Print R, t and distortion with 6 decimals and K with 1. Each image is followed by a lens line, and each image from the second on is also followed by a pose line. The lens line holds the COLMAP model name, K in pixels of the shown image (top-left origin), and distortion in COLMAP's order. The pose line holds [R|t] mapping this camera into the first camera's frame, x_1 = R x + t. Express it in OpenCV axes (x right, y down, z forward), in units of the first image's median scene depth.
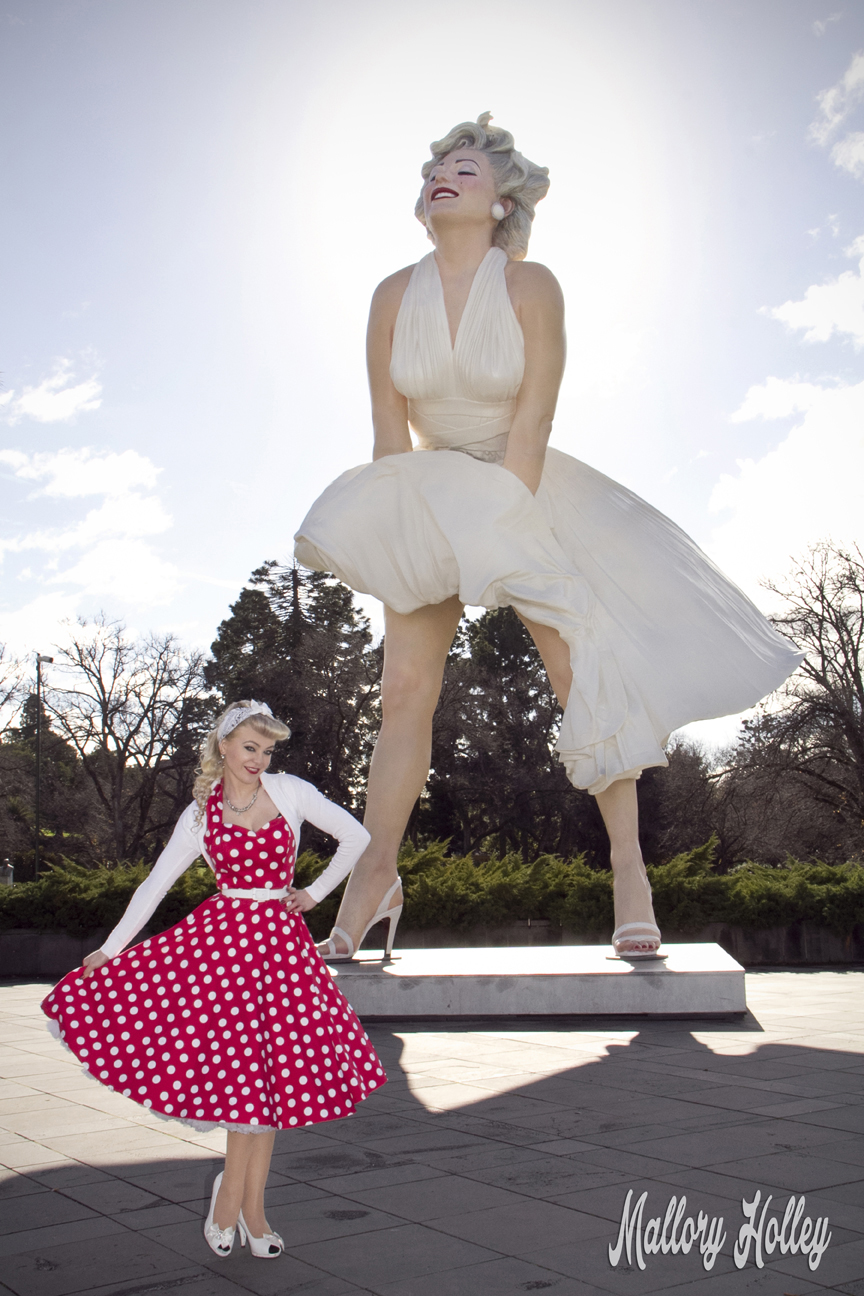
lens RADIAL K [[1392.5, 0, 432.0], [0, 1392.5, 648.0], [0, 0, 1]] dist [-0.067326, 0.022744]
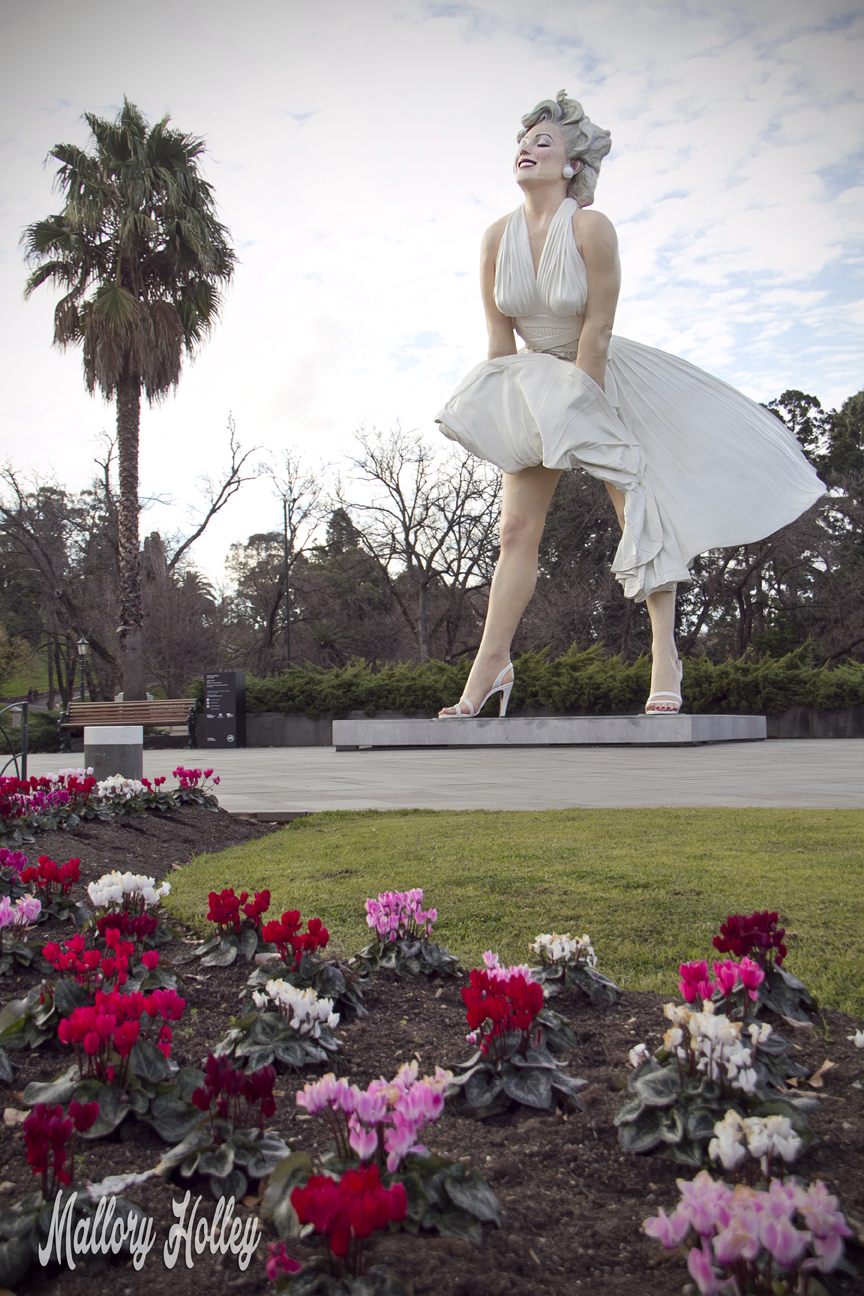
lens RADIAL K [[1646.5, 0, 456.6], [0, 1646.5, 645.7], [0, 0, 1]] dist [0.021818, 0.066307]
pose [[0.977017, -0.004859, -0.213107, 0.215913], [0.030865, 0.992429, 0.118877, -0.040588], [0.210916, -0.122723, 0.969770, -0.486645]]
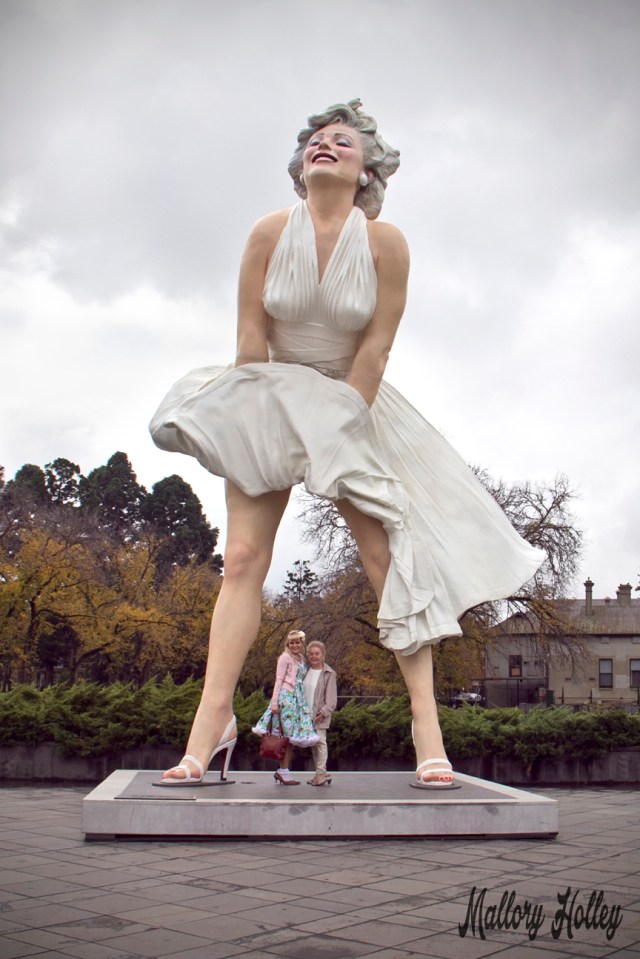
lens RADIAL K [[1122.8, 0, 380.9], [0, 1122.8, 534.6], [0, 0, 1]] dist [-0.184967, 0.028549]
pose [[0.949293, 0.078618, 0.304404, -0.162289], [-0.085739, 0.996267, 0.010073, -0.008642], [-0.302476, -0.035662, 0.952490, 0.038319]]
